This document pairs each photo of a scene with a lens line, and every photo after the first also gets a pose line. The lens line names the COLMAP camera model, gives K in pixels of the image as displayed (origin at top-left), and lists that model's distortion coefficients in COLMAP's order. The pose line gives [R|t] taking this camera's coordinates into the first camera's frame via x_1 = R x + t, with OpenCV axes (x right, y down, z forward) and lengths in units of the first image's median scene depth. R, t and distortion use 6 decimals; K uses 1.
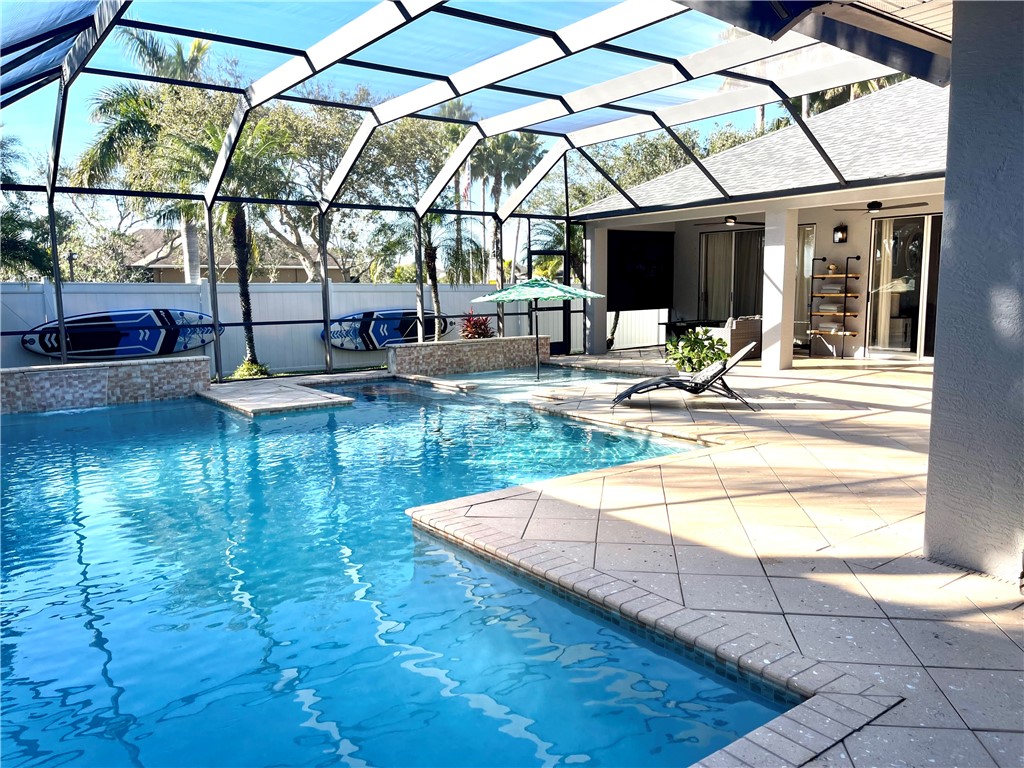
lens RADIAL K [[777.8, 0, 517.0], [0, 777.8, 379.4], [0, 0, 1]] dist [0.055273, -0.064218]
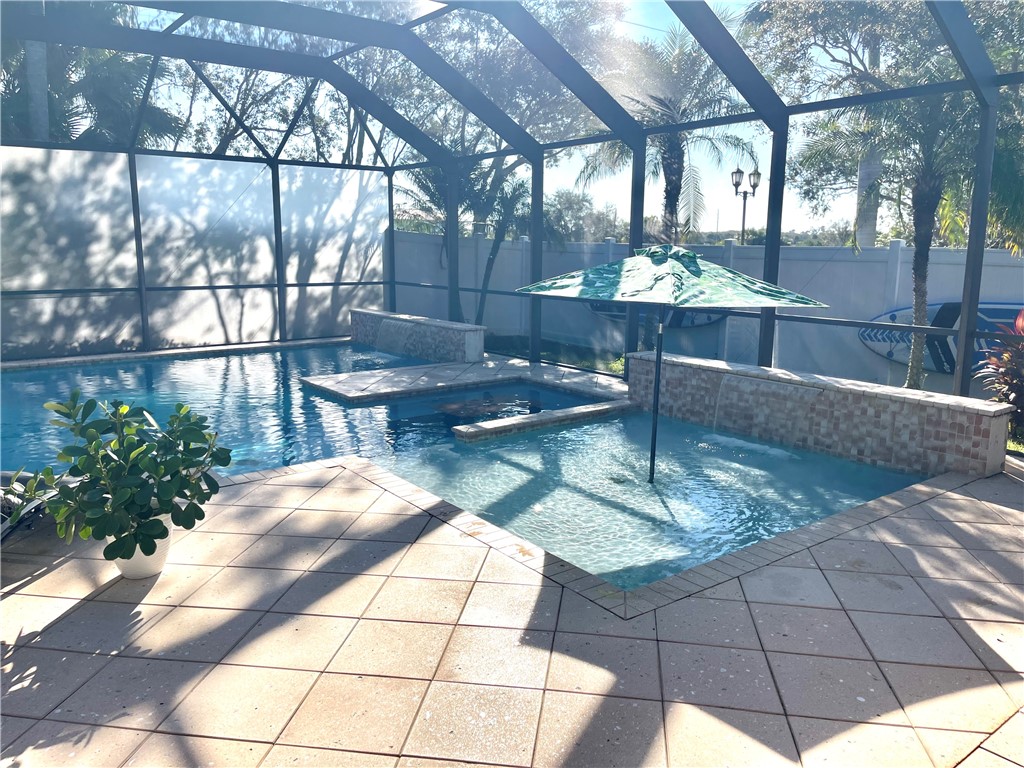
lens RADIAL K [[777.8, 0, 517.0], [0, 777.8, 379.4], [0, 0, 1]] dist [0.055273, -0.064218]
pose [[0.006286, 0.189164, -0.981925, 0.405781], [-0.124413, 0.974463, 0.186930, -0.114185], [0.992211, 0.120989, 0.029660, 0.798039]]
